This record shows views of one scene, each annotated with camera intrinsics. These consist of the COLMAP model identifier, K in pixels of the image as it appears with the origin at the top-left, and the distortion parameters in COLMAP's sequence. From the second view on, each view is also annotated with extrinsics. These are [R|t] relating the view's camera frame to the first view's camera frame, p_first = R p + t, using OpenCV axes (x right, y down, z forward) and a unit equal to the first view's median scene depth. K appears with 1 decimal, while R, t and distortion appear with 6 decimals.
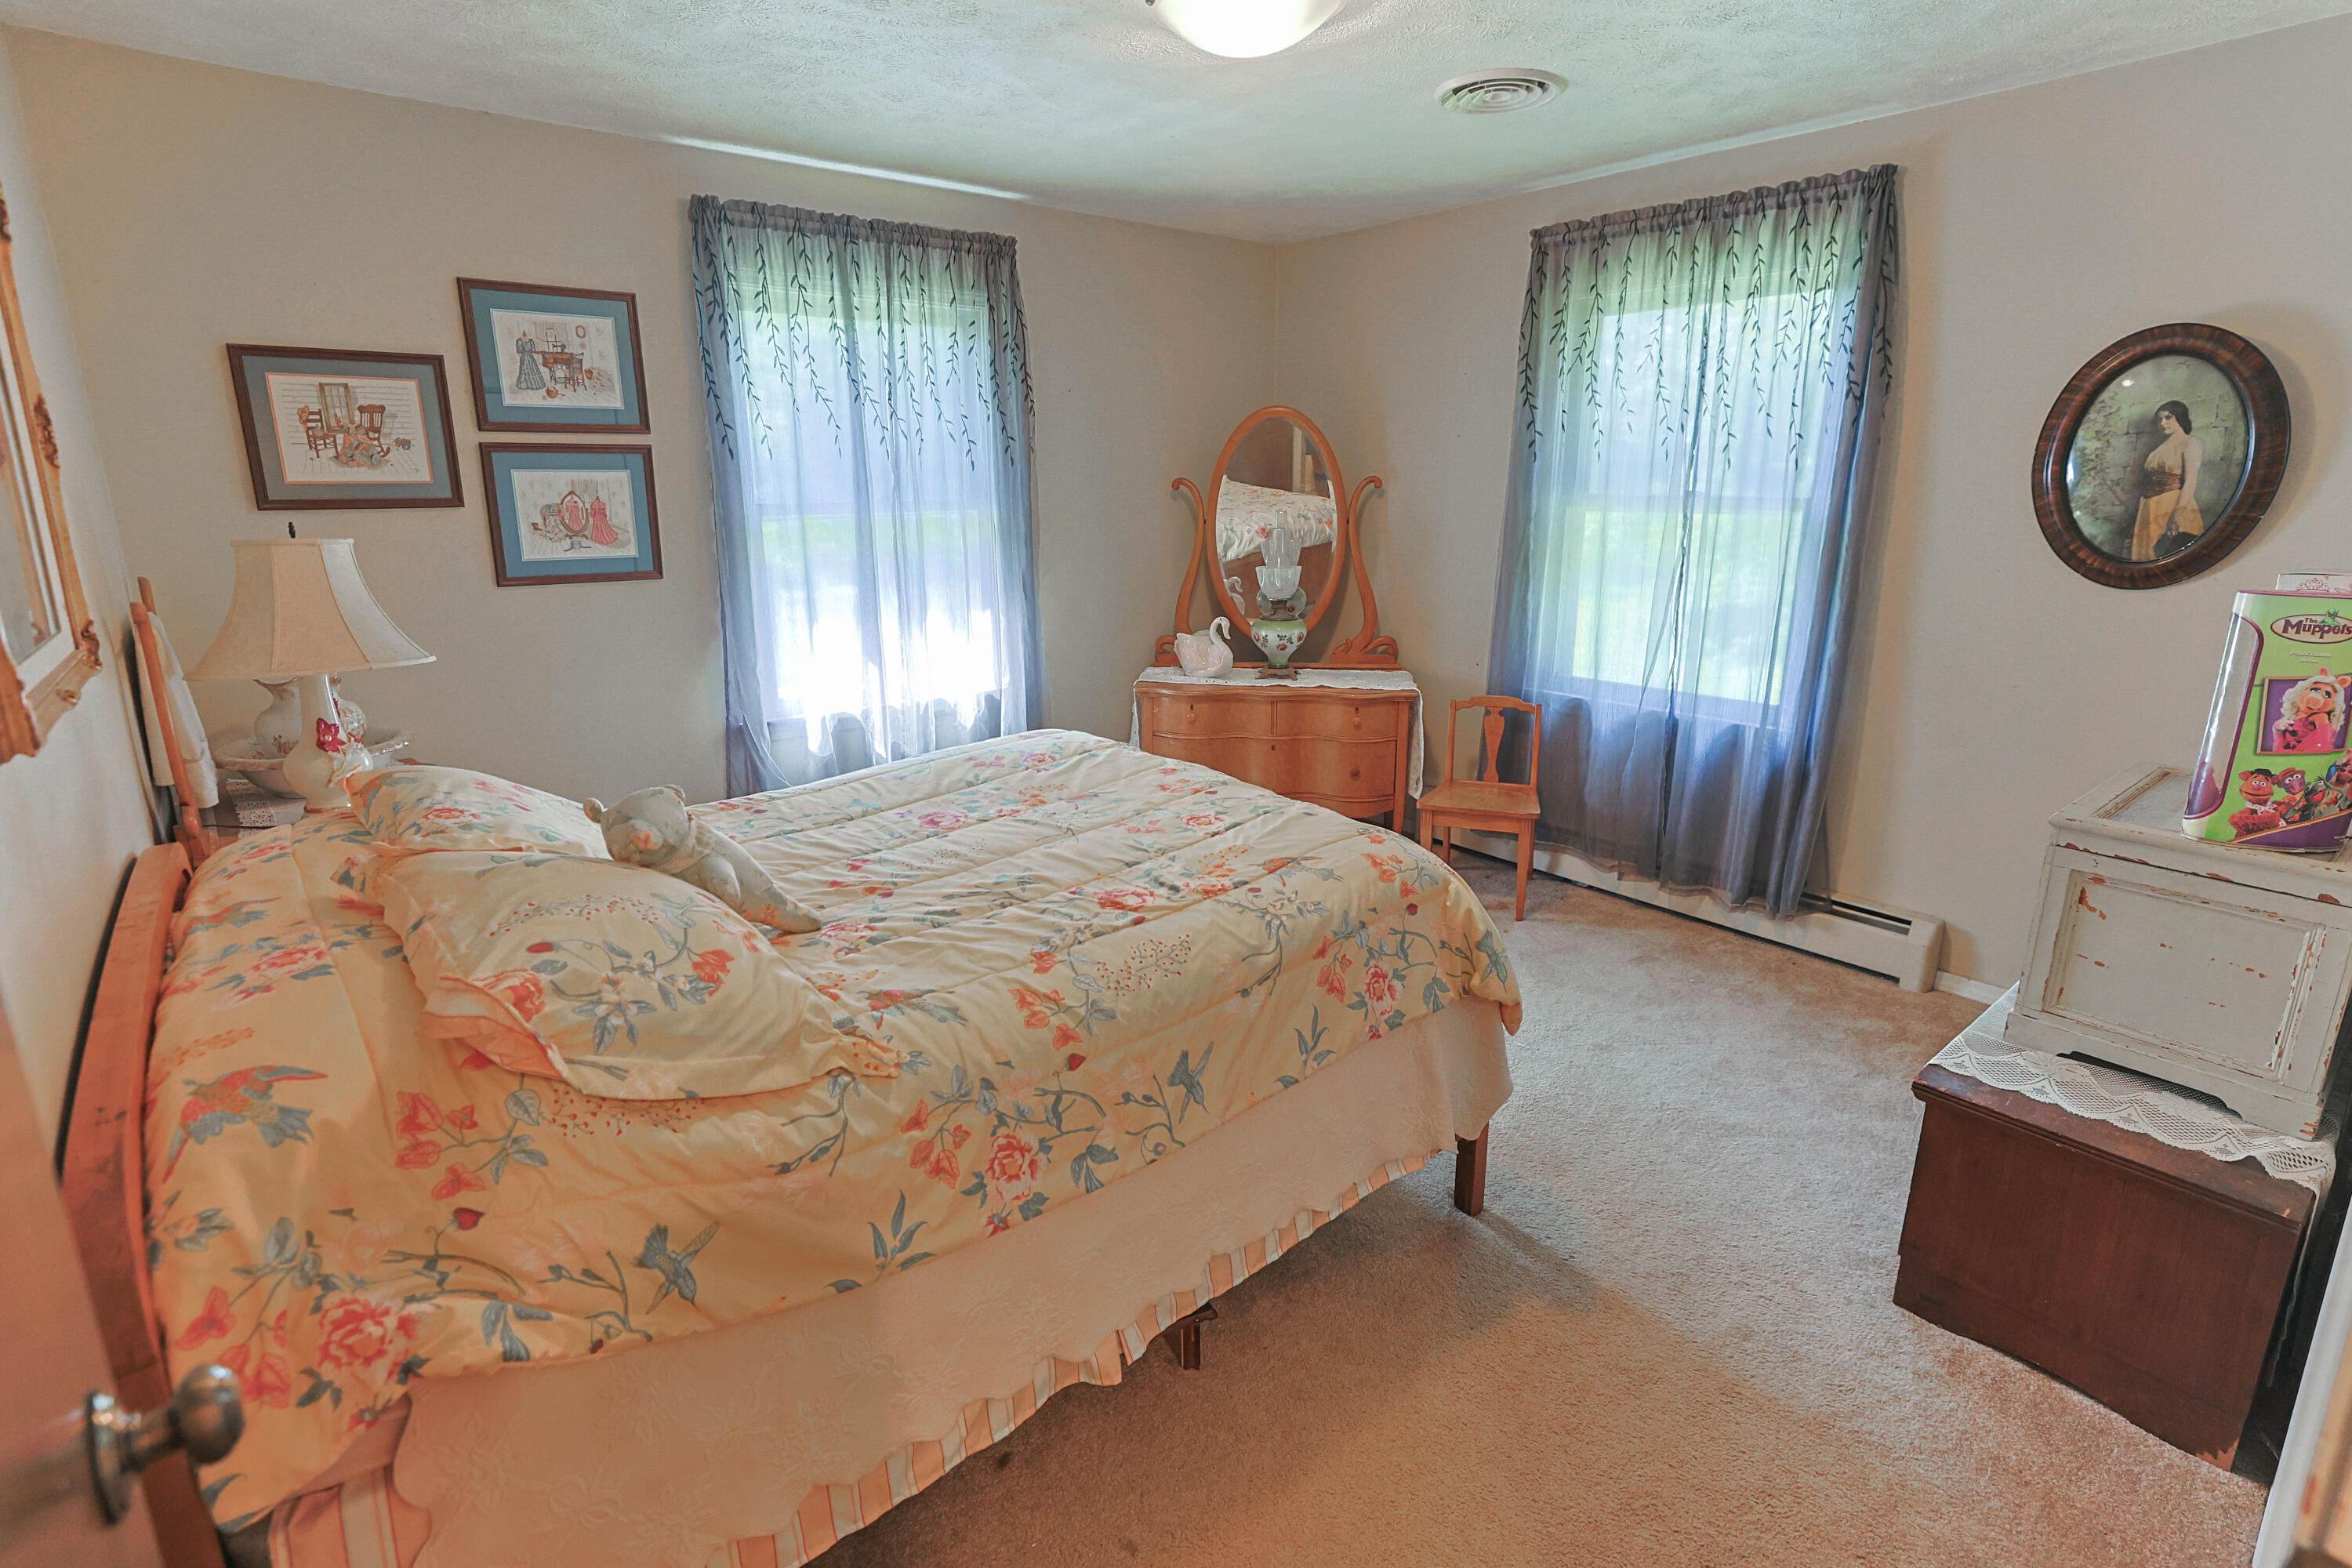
lens RADIAL K [[1137.3, 0, 1184.8], [0, 1137.3, 775.0], [0, 0, 1]] dist [-0.014803, 0.011470]
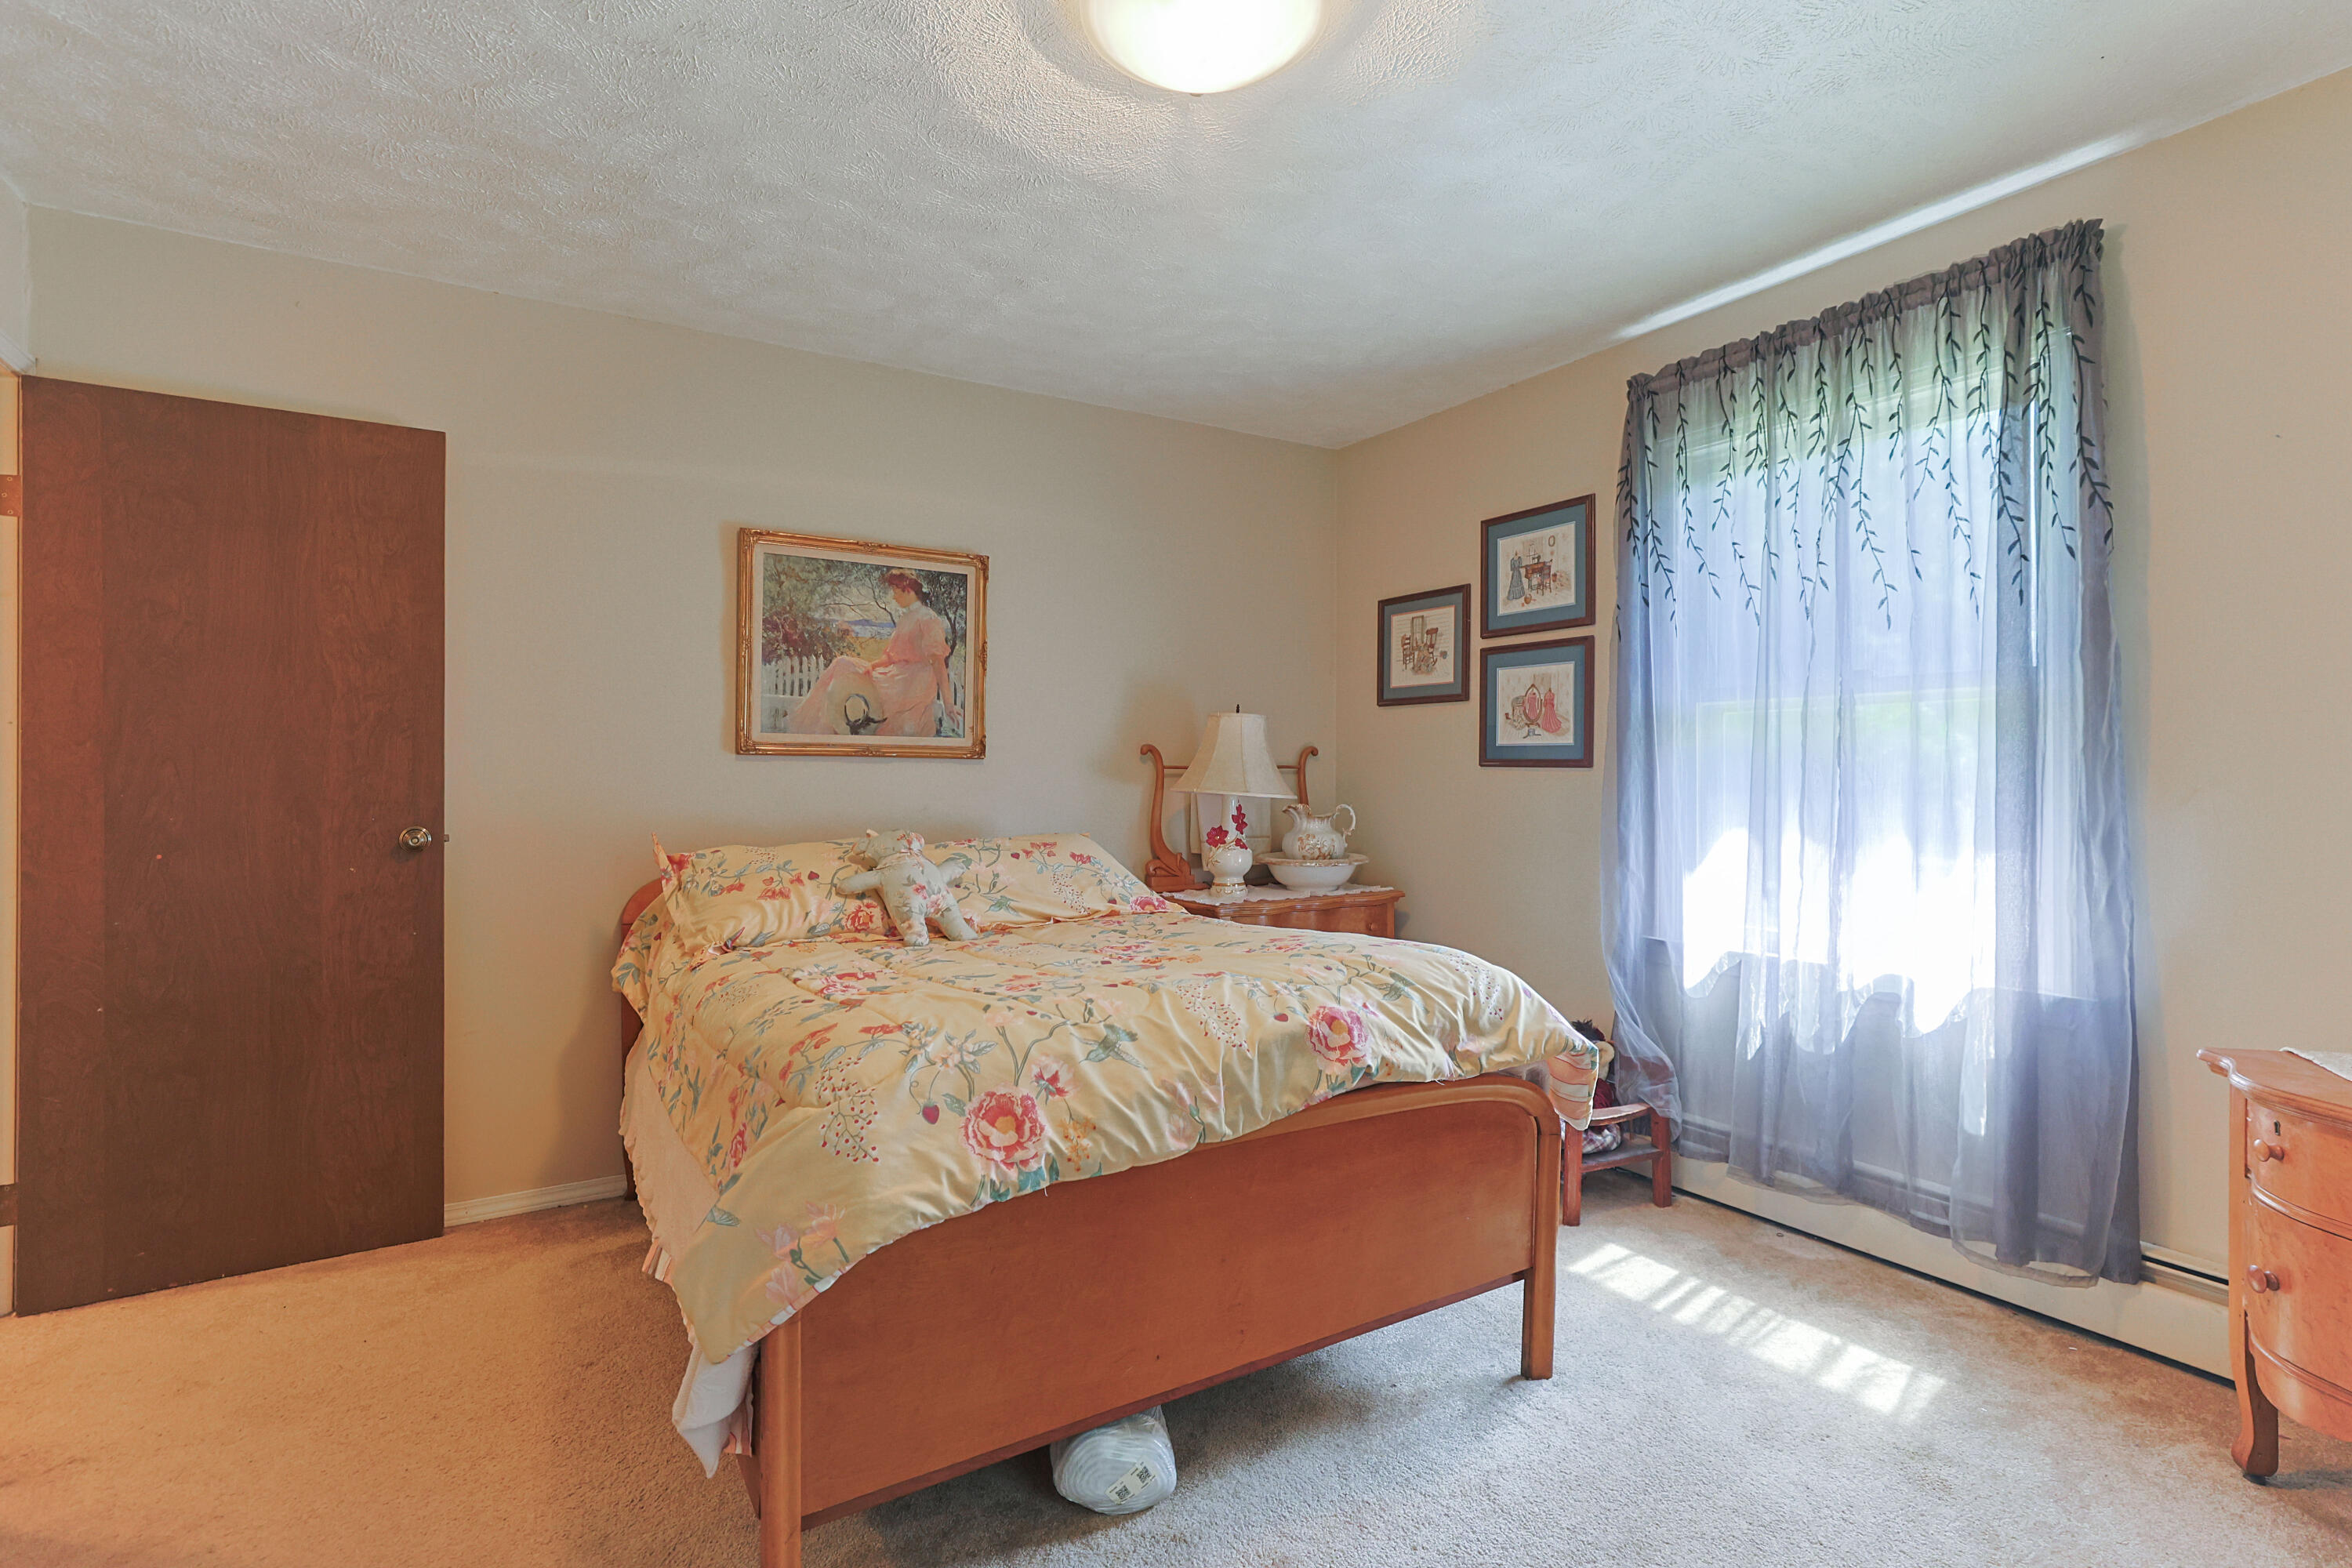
lens RADIAL K [[1137.3, 0, 1184.8], [0, 1137.3, 775.0], [0, 0, 1]] dist [-0.014803, 0.011470]
pose [[-0.145168, 0.005329, -0.989393, 0.602410], [-0.255954, 0.965743, 0.042756, -0.129344], [0.955727, 0.259445, -0.138831, 0.870912]]
